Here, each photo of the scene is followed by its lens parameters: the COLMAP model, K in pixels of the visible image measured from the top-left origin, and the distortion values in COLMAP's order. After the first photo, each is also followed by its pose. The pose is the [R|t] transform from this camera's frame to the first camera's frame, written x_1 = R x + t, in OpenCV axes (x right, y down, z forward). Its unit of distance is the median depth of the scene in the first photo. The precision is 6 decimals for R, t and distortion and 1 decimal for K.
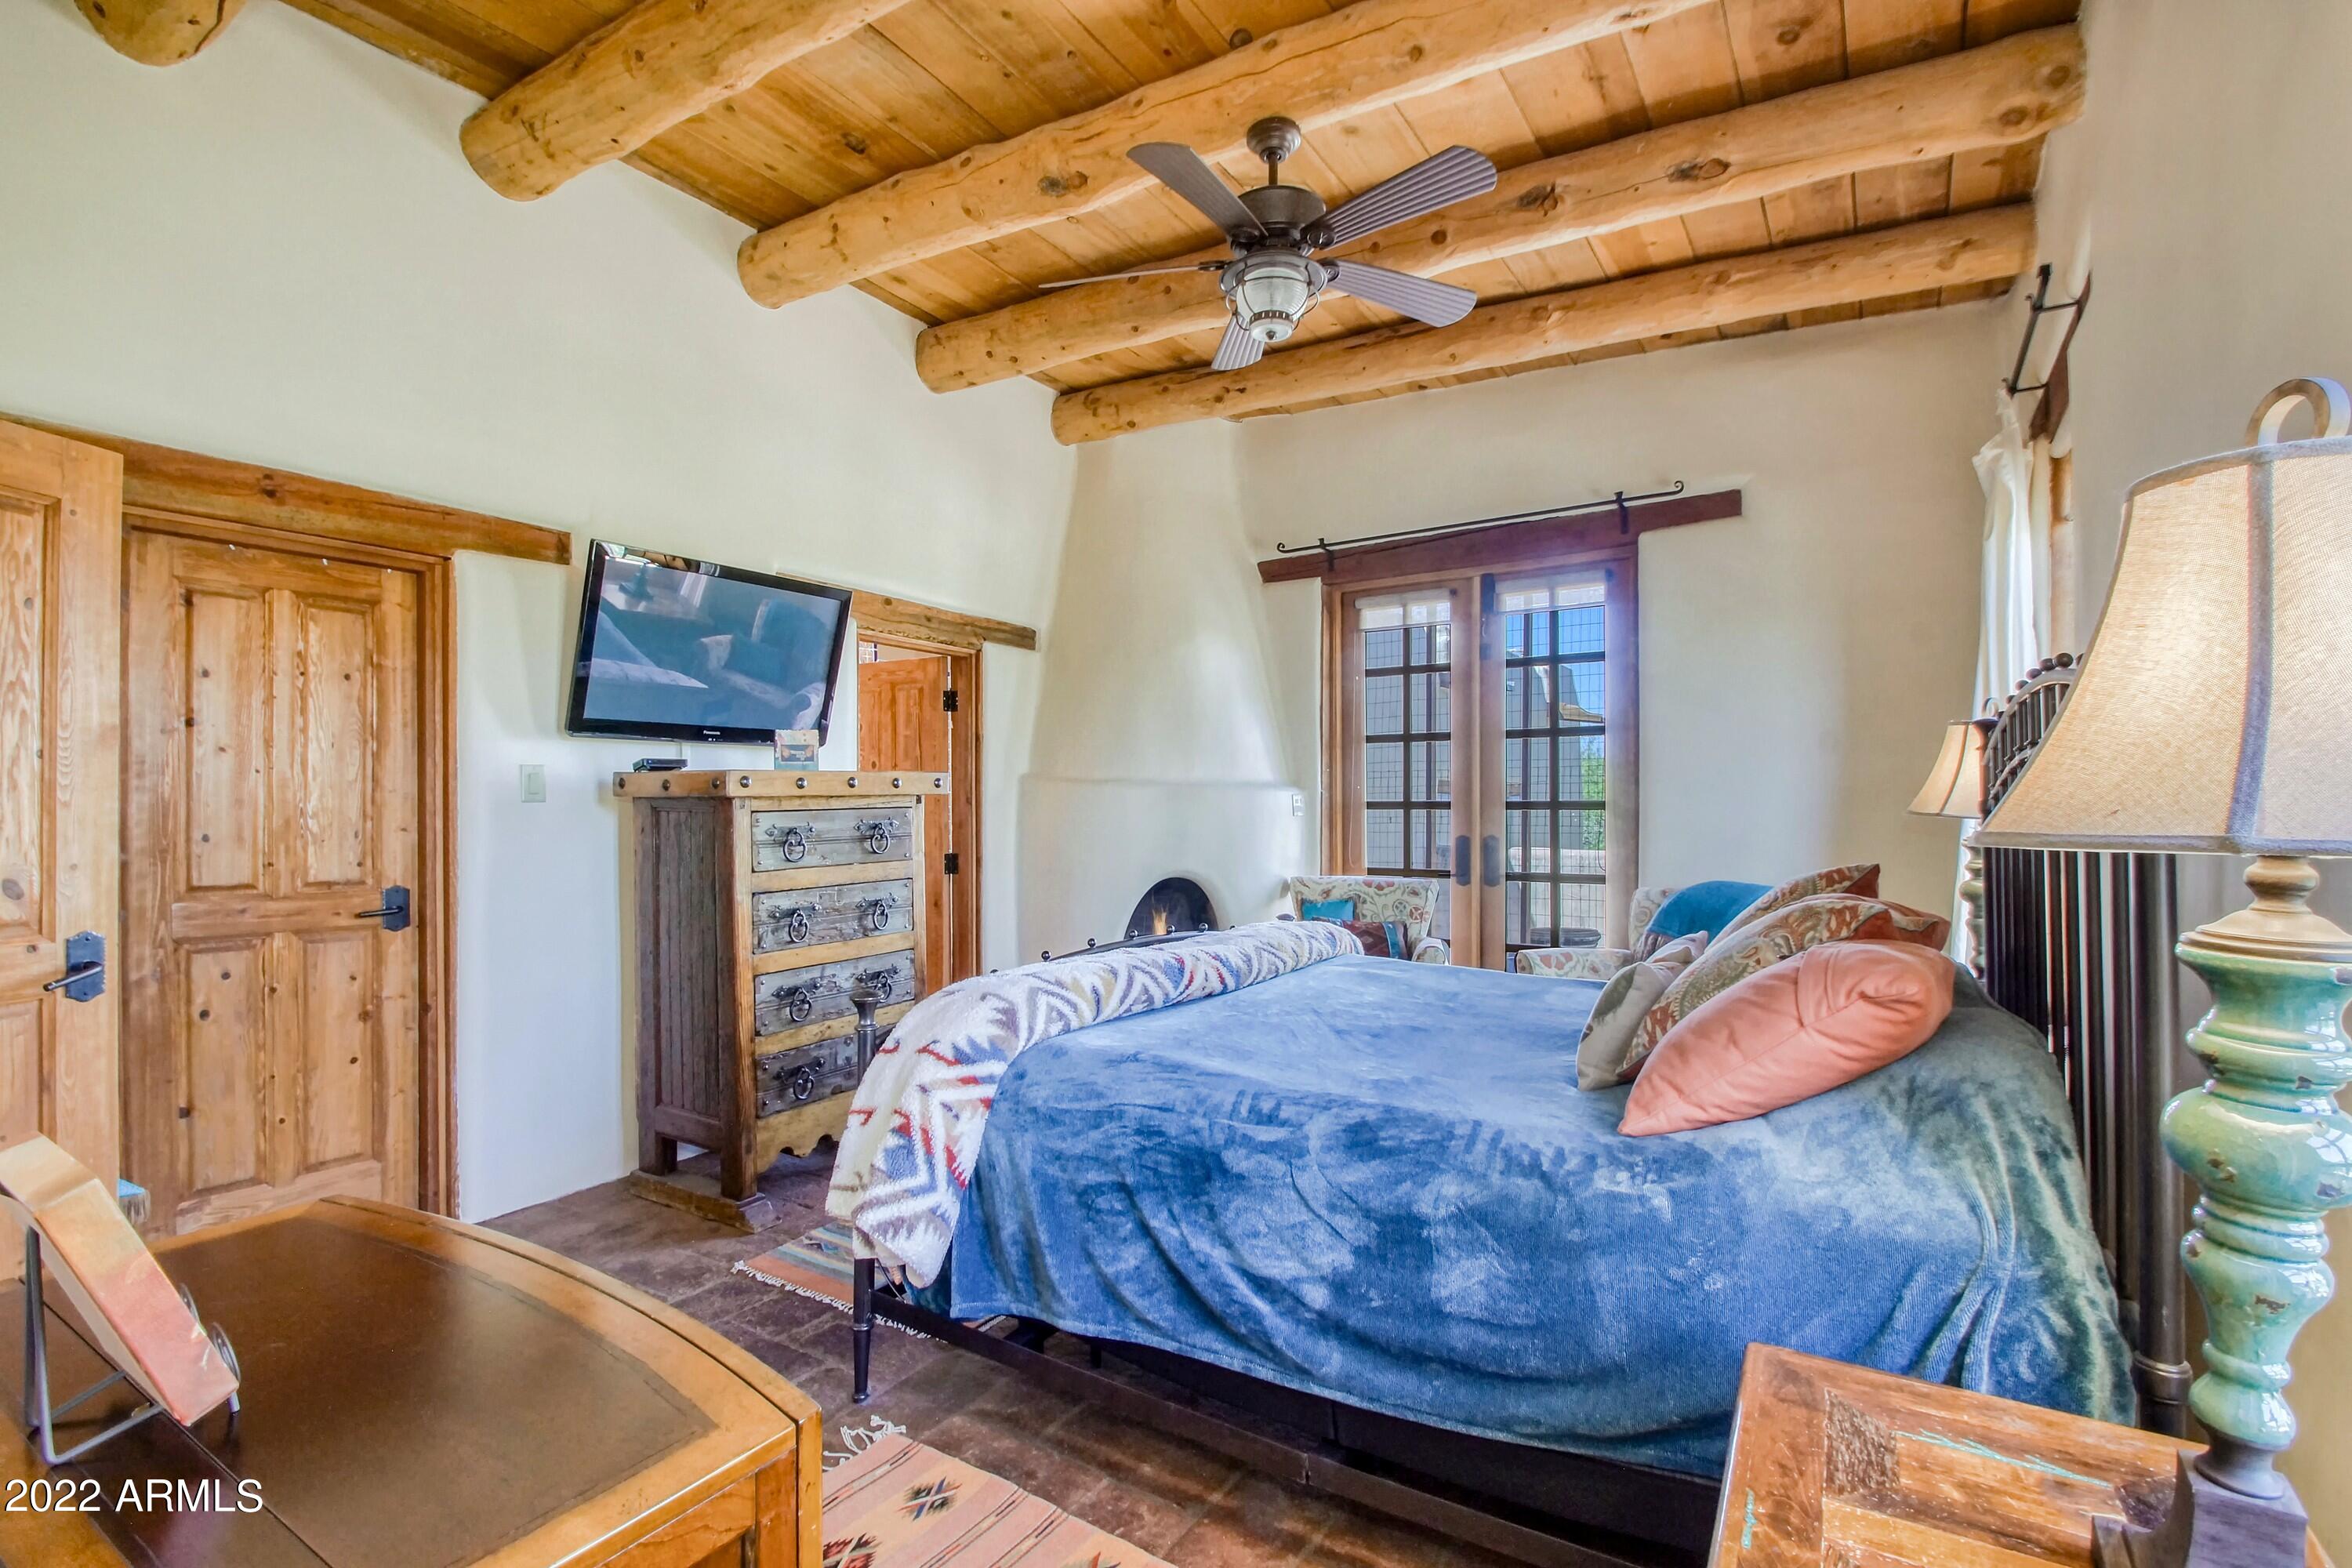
lens RADIAL K [[1105.1, 0, 1128.2], [0, 1105.1, 824.1], [0, 0, 1]] dist [-0.002369, -0.000378]
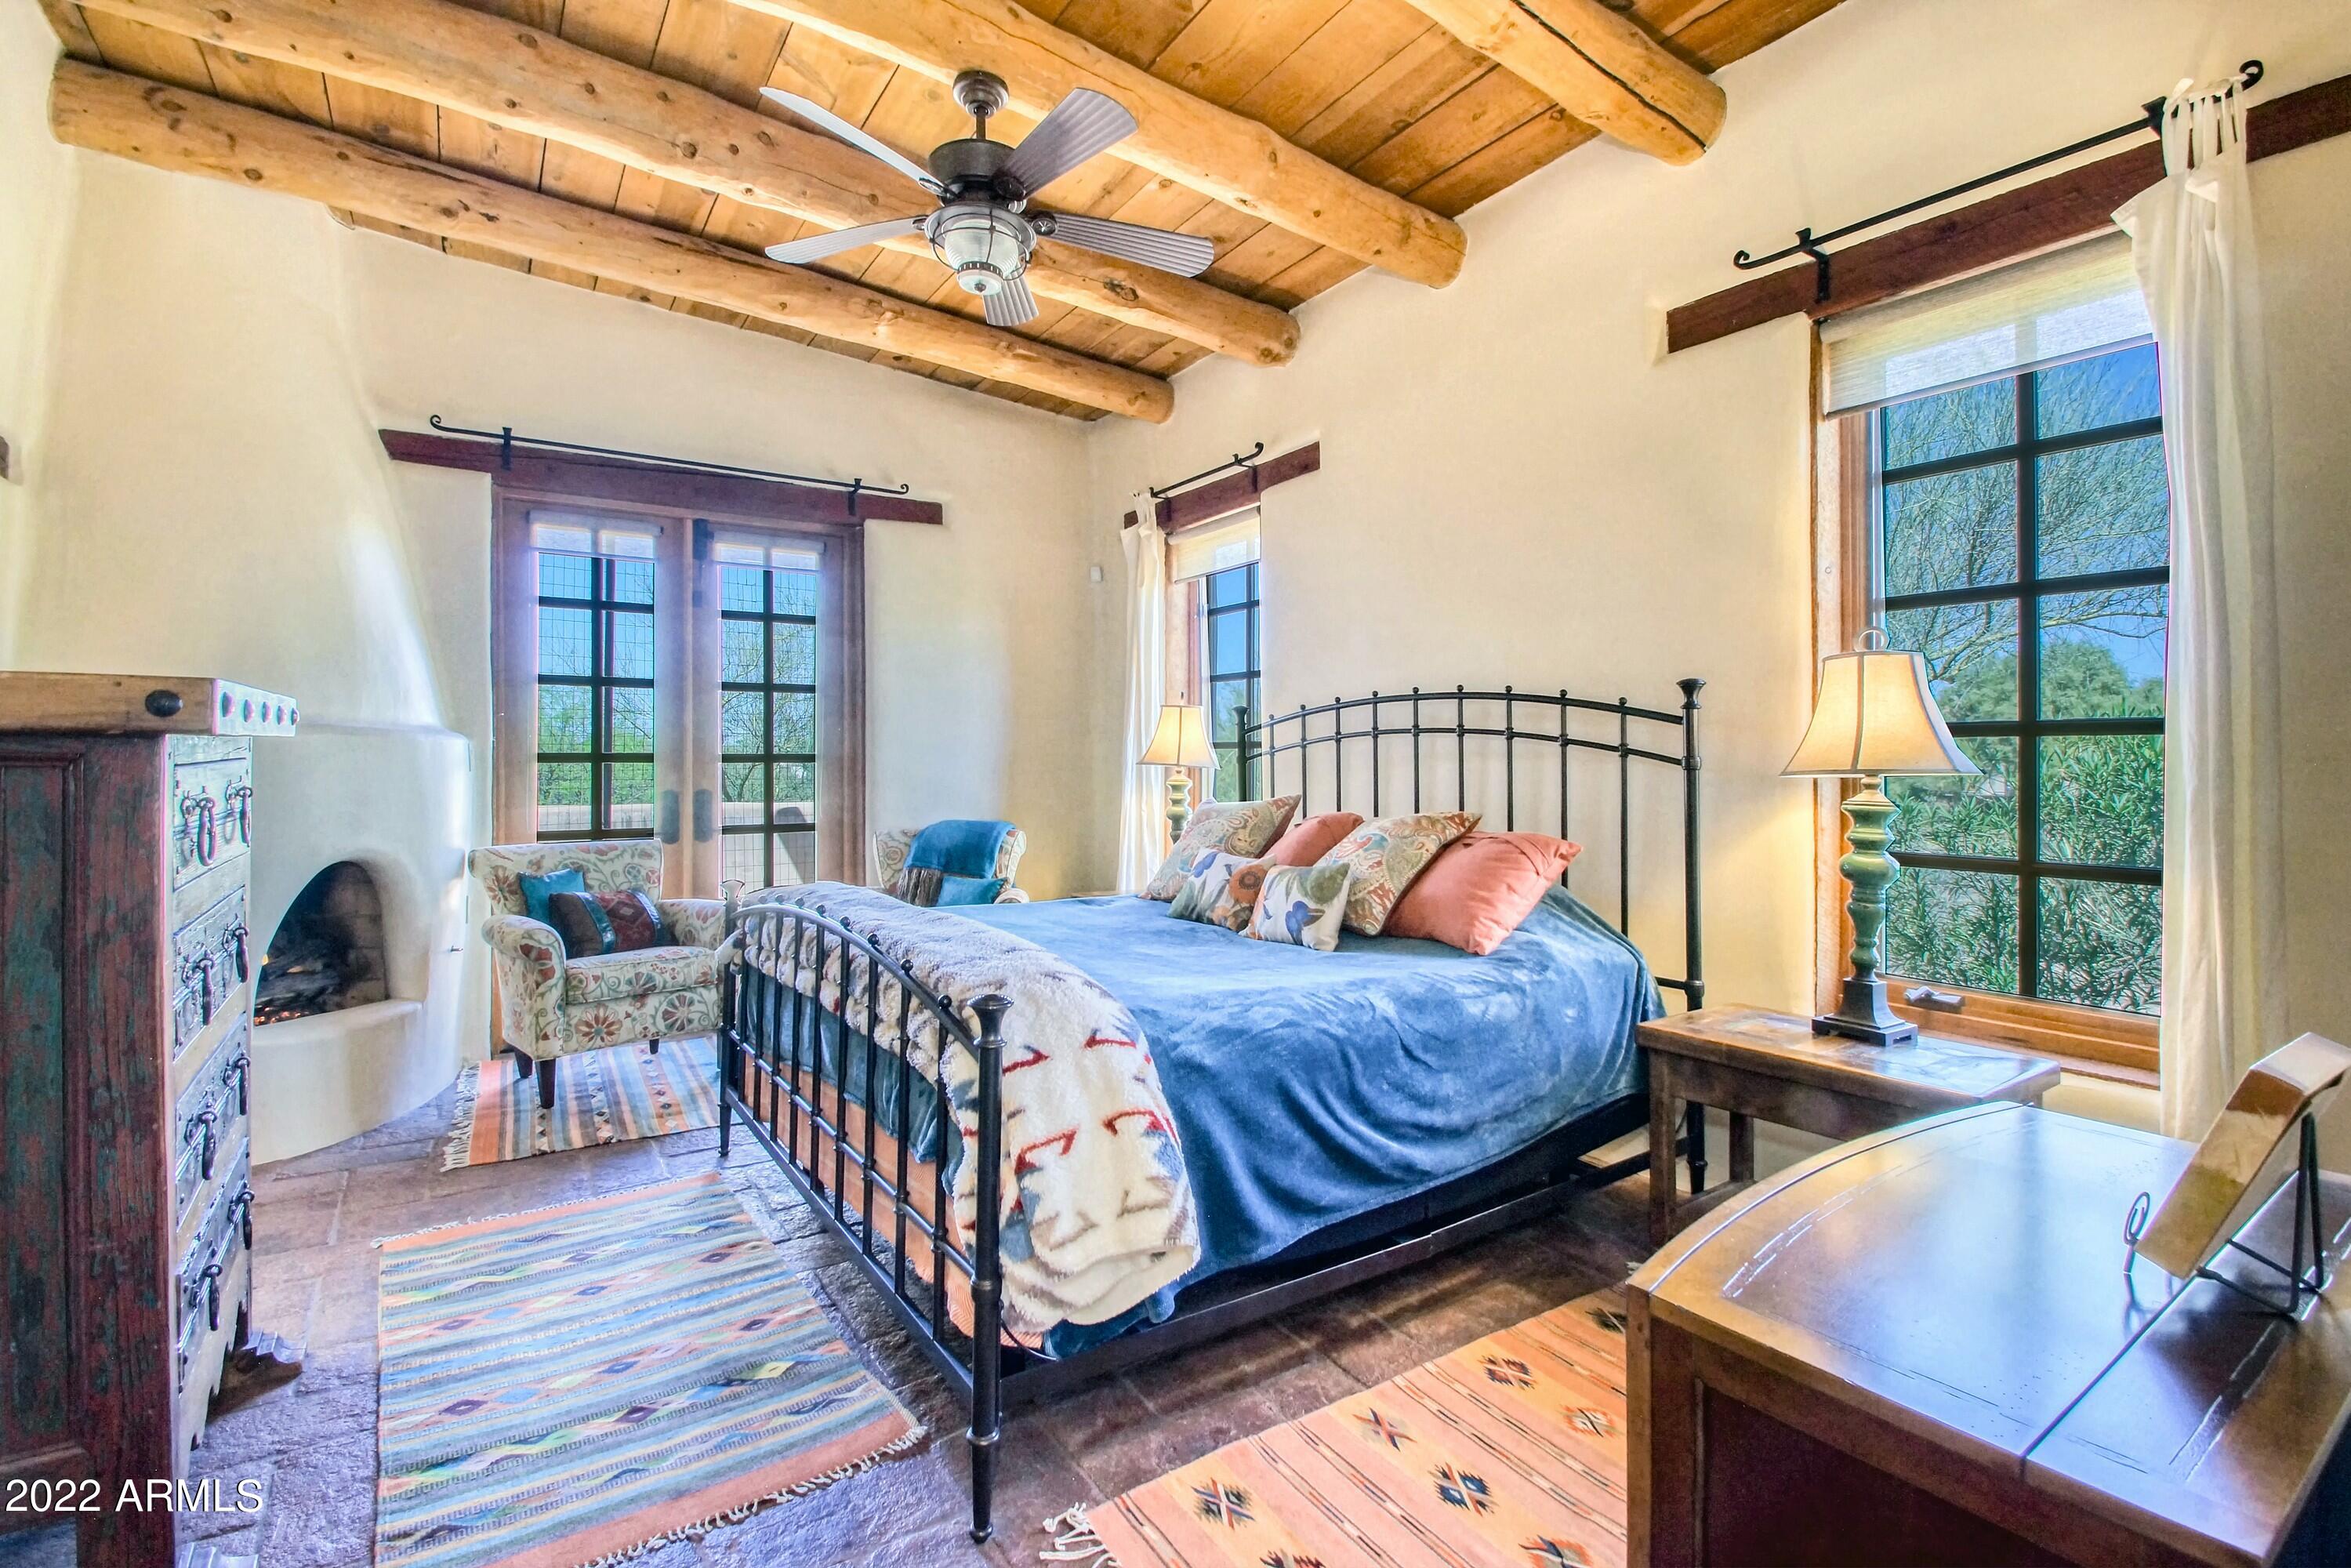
lens RADIAL K [[1051.7, 0, 1209.9], [0, 1051.7, 768.8], [0, 0, 1]] dist [0.009091, -0.008960]
pose [[0.357906, -0.006337, 0.933736, -0.405807], [0.013635, 0.999906, 0.001560, -0.003601], [-0.933658, 0.012173, 0.357959, 0.275849]]
